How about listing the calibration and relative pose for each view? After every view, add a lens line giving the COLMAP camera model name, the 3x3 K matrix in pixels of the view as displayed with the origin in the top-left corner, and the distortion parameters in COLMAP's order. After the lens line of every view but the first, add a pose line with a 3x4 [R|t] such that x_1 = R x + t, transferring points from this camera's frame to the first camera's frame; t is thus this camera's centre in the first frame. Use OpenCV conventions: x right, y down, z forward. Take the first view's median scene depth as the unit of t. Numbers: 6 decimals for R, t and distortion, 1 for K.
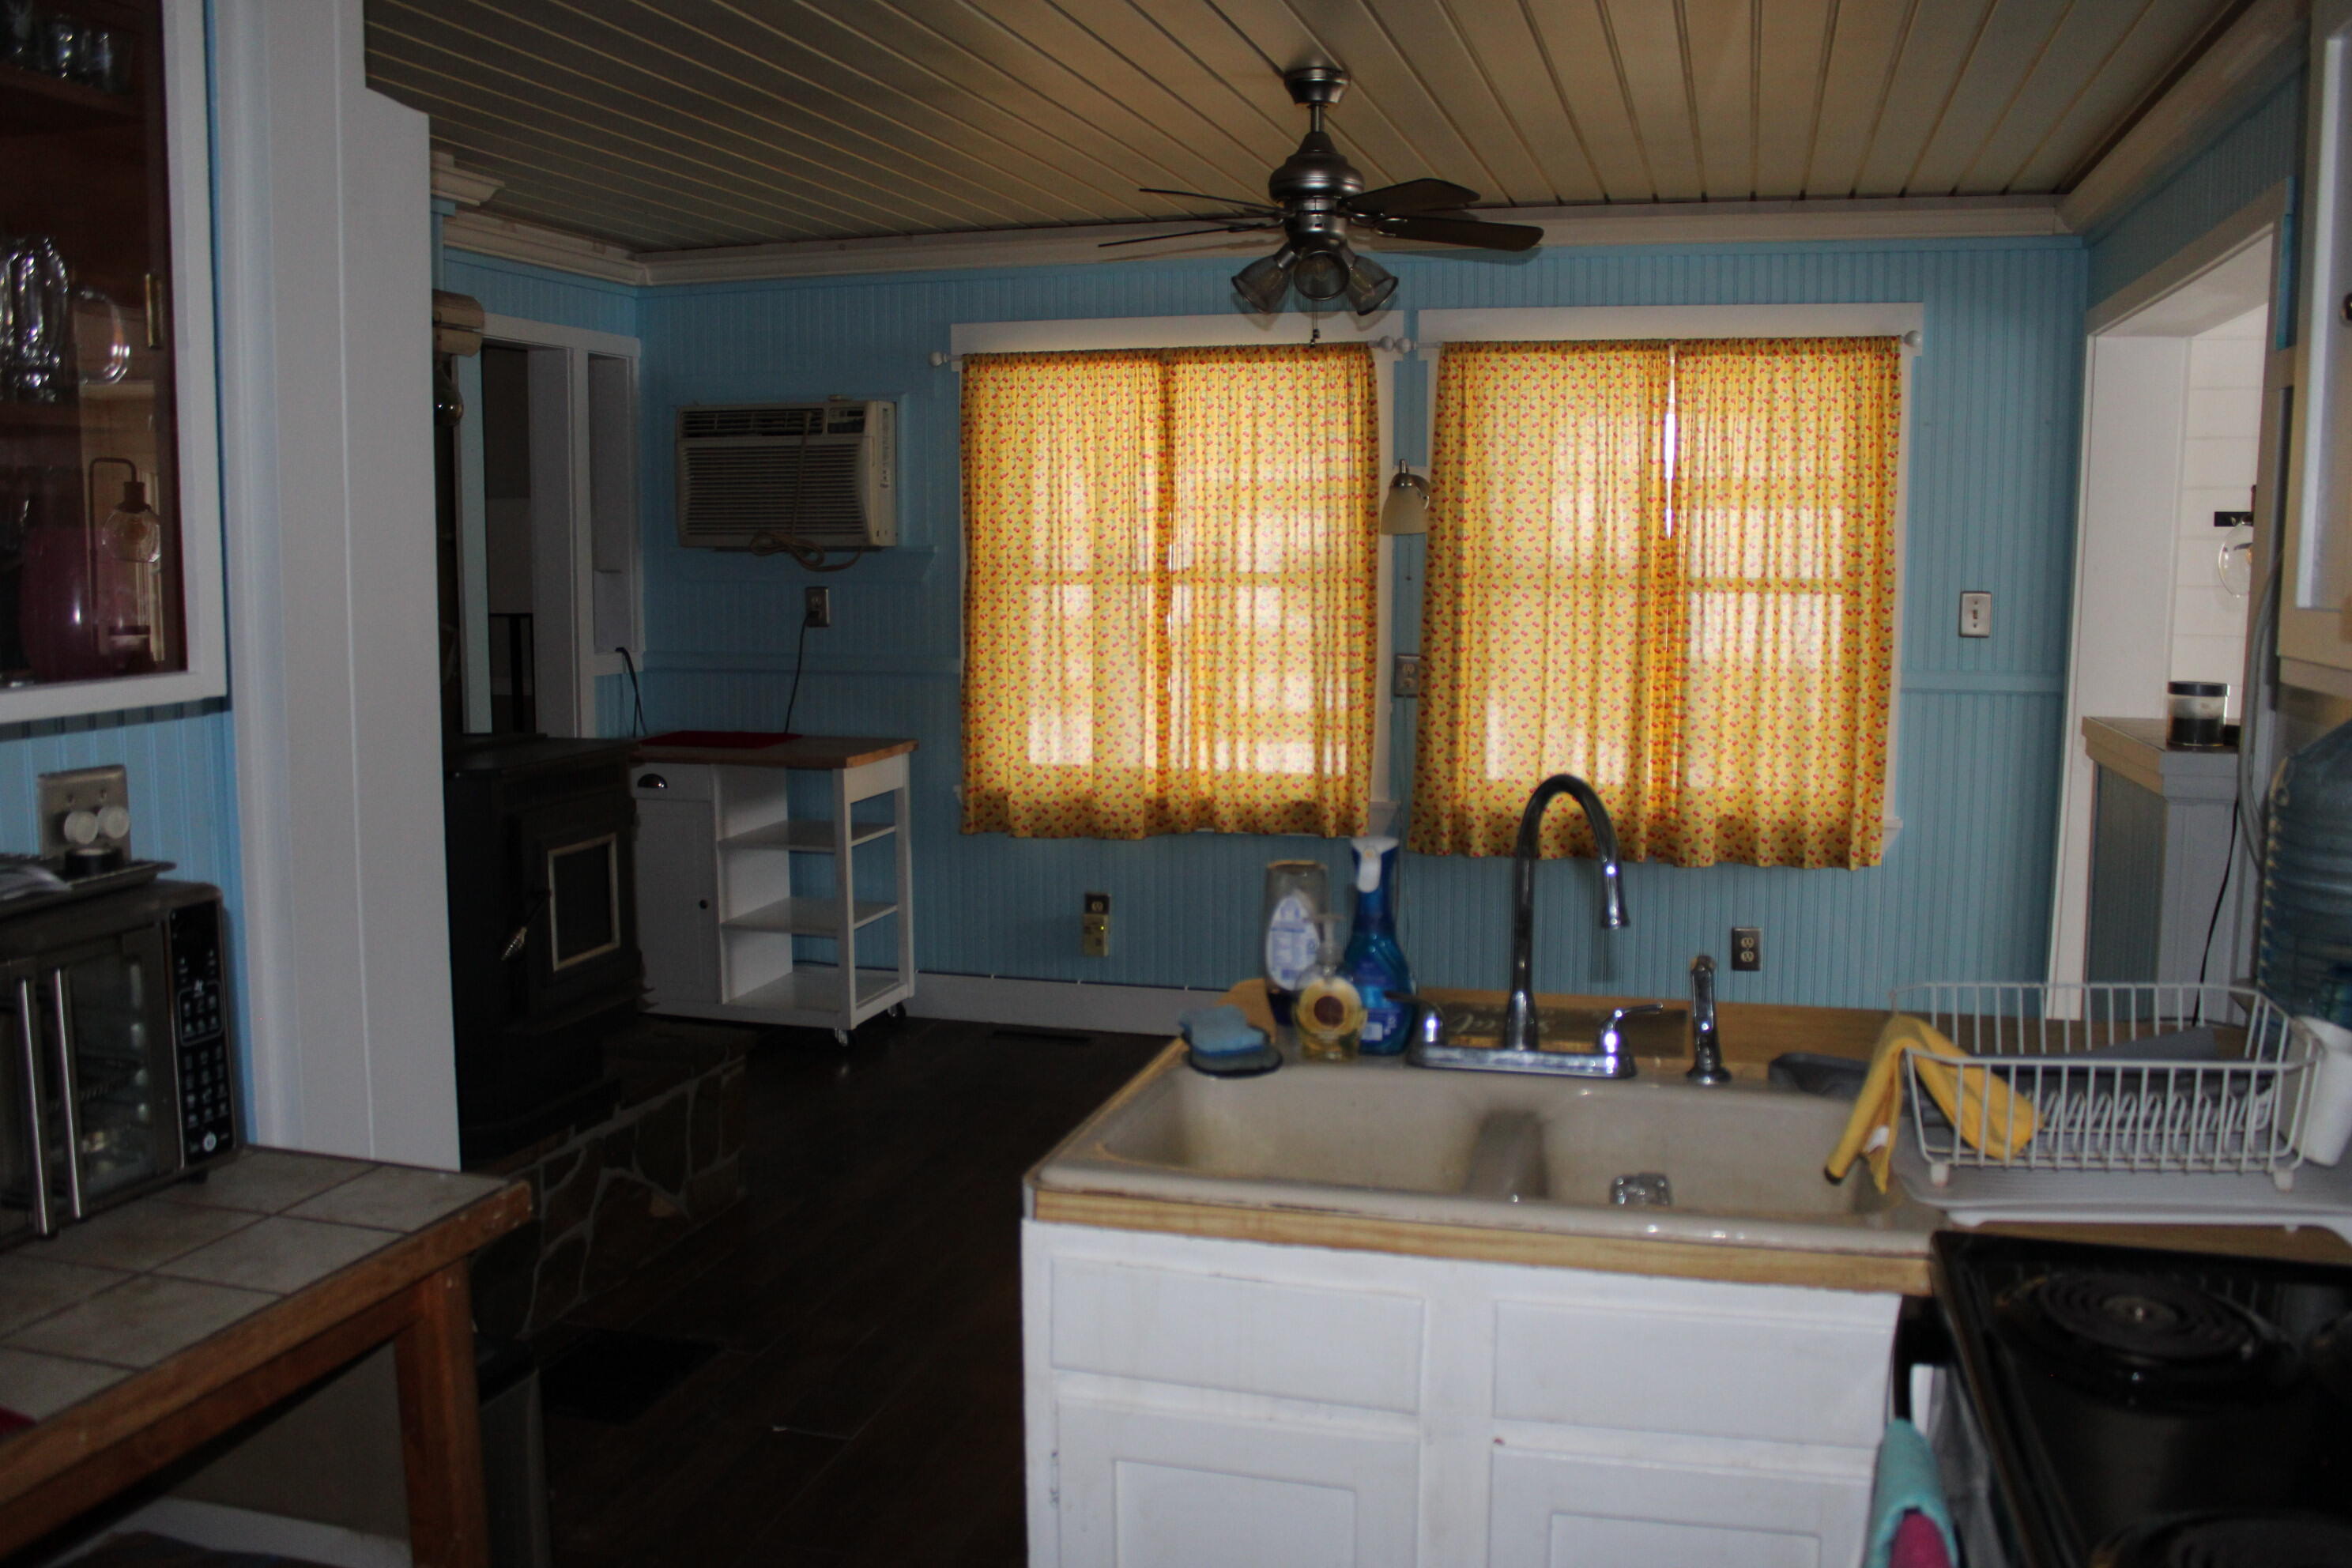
lens RADIAL K [[1991.3, 0, 1189.9], [0, 1991.3, 776.9], [0, 0, 1]] dist [-0.152508, 0.127153]
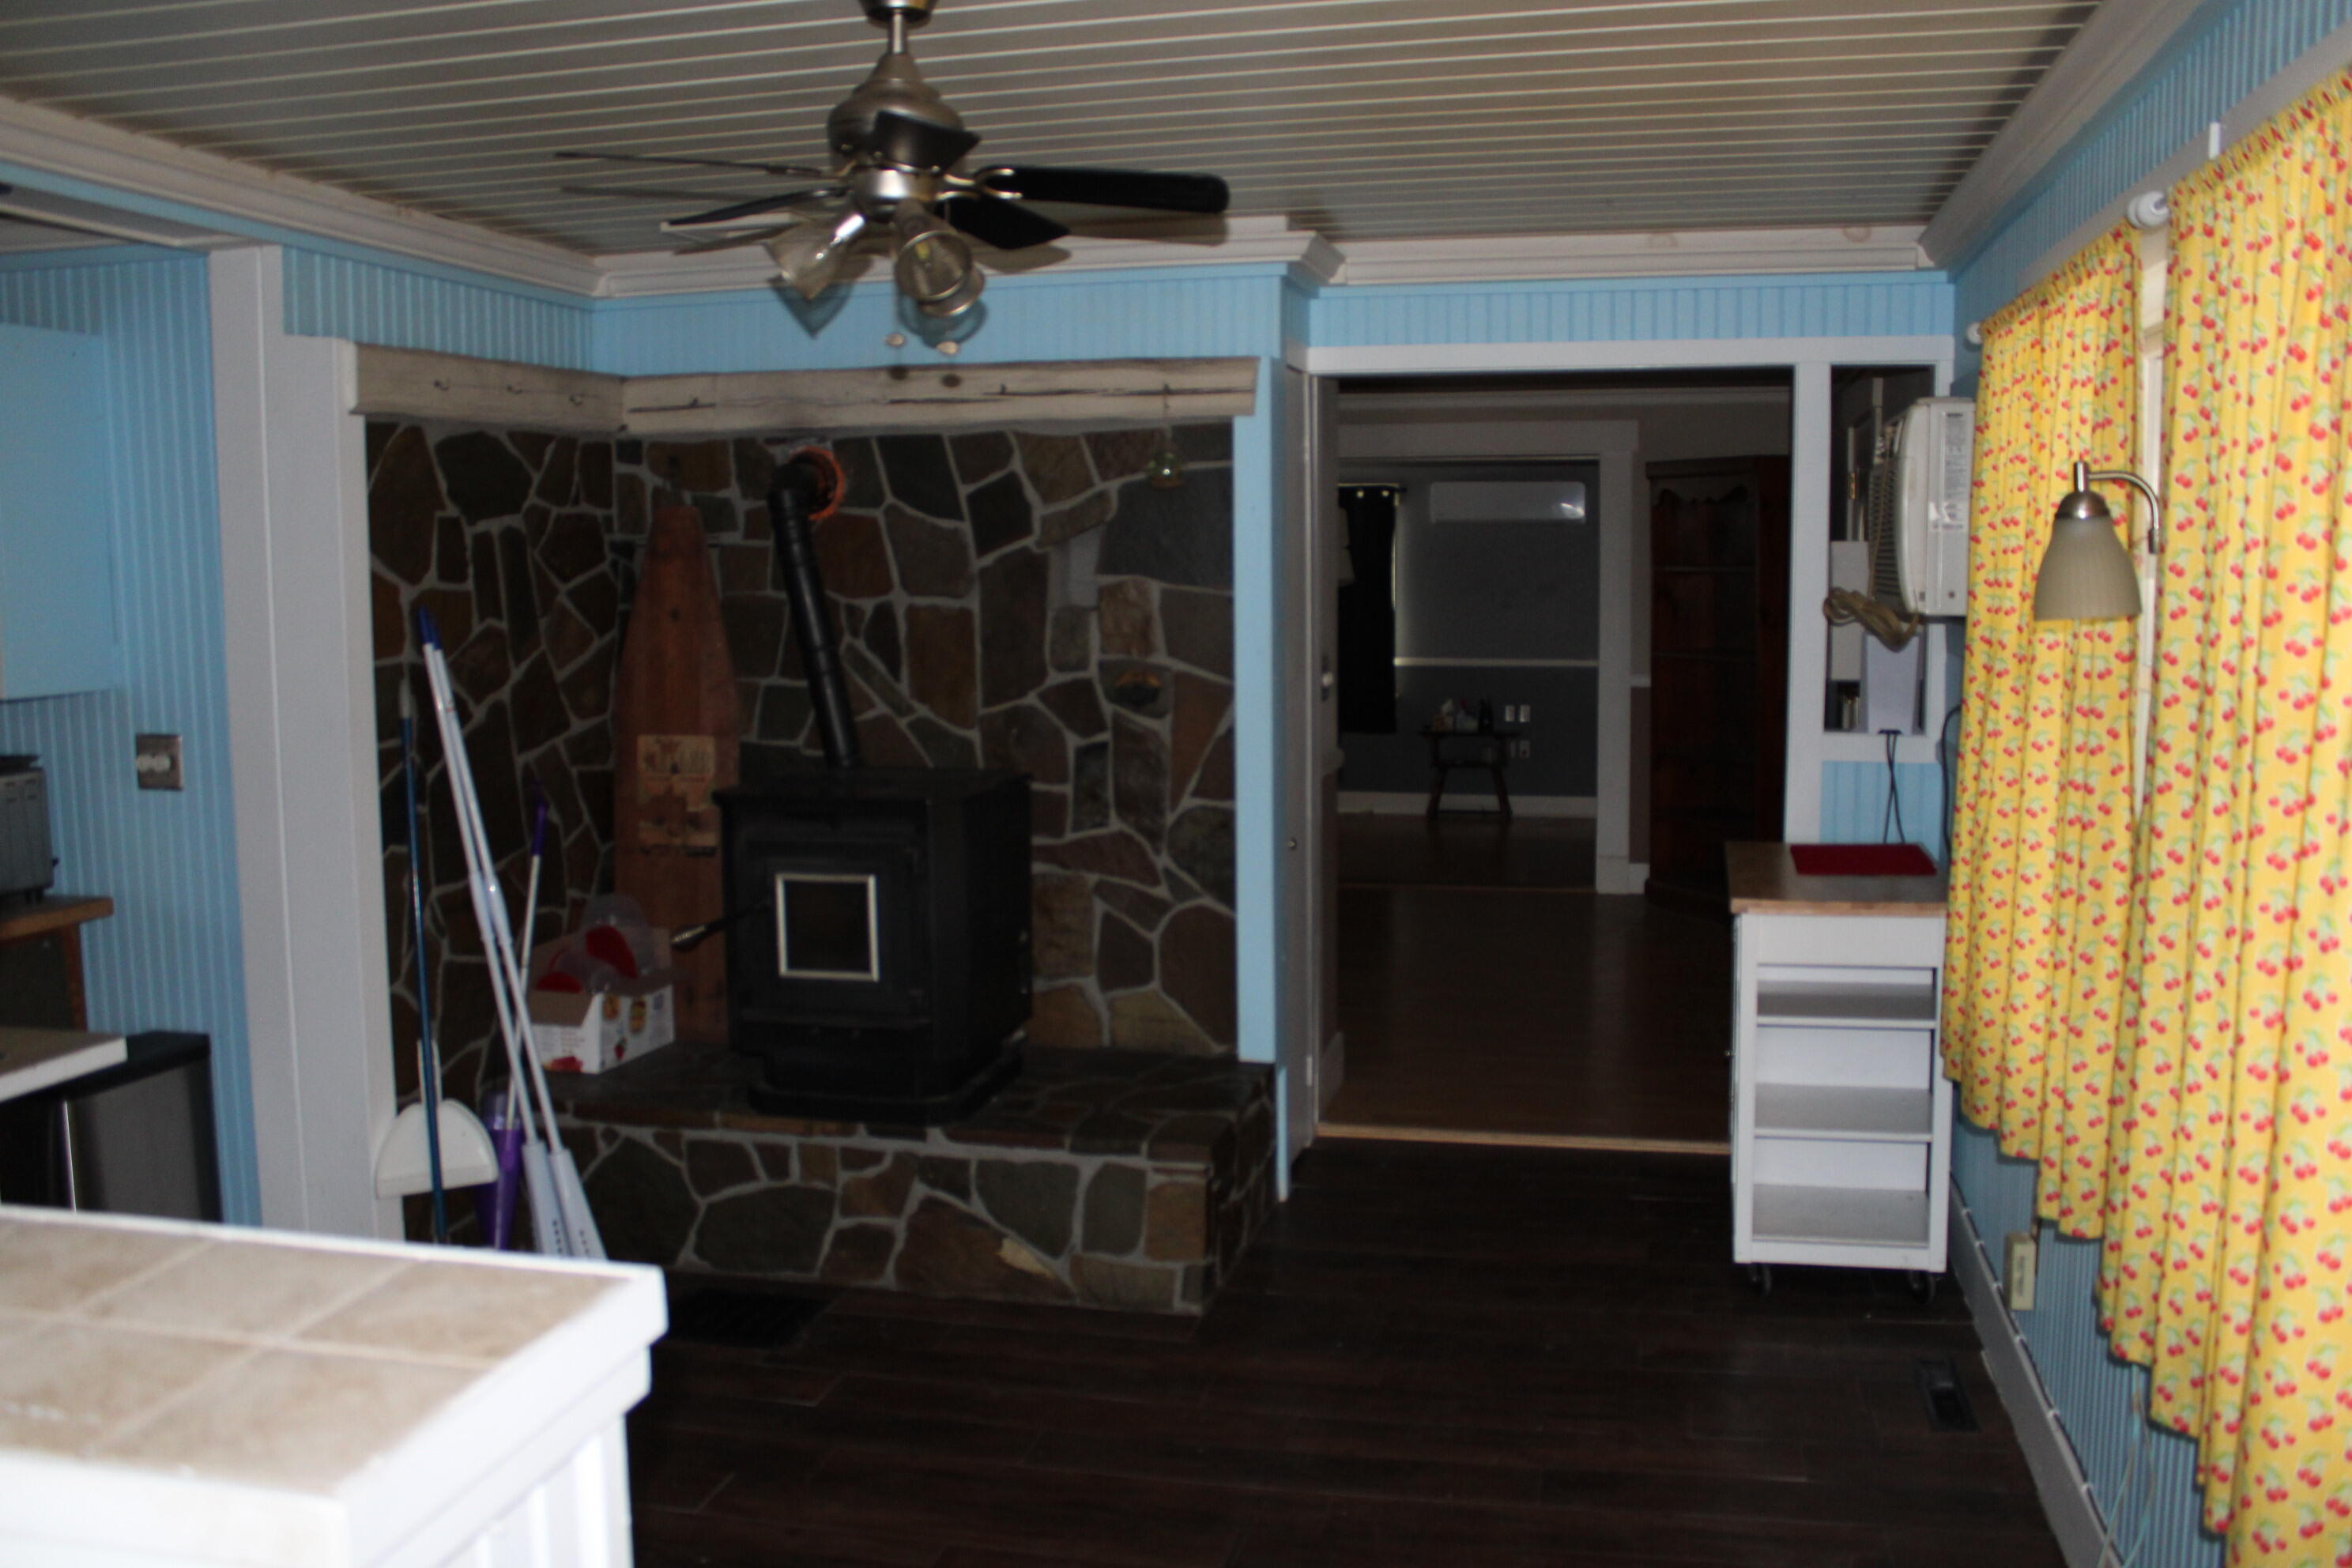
lens RADIAL K [[1991.3, 0, 1189.9], [0, 1991.3, 776.9], [0, 0, 1]] dist [-0.152508, 0.127153]
pose [[0.039511, 0.104644, -0.993725, 0.784847], [-0.111531, 0.988748, 0.099686, -0.151465], [0.992975, 0.106892, 0.050737, 1.087061]]
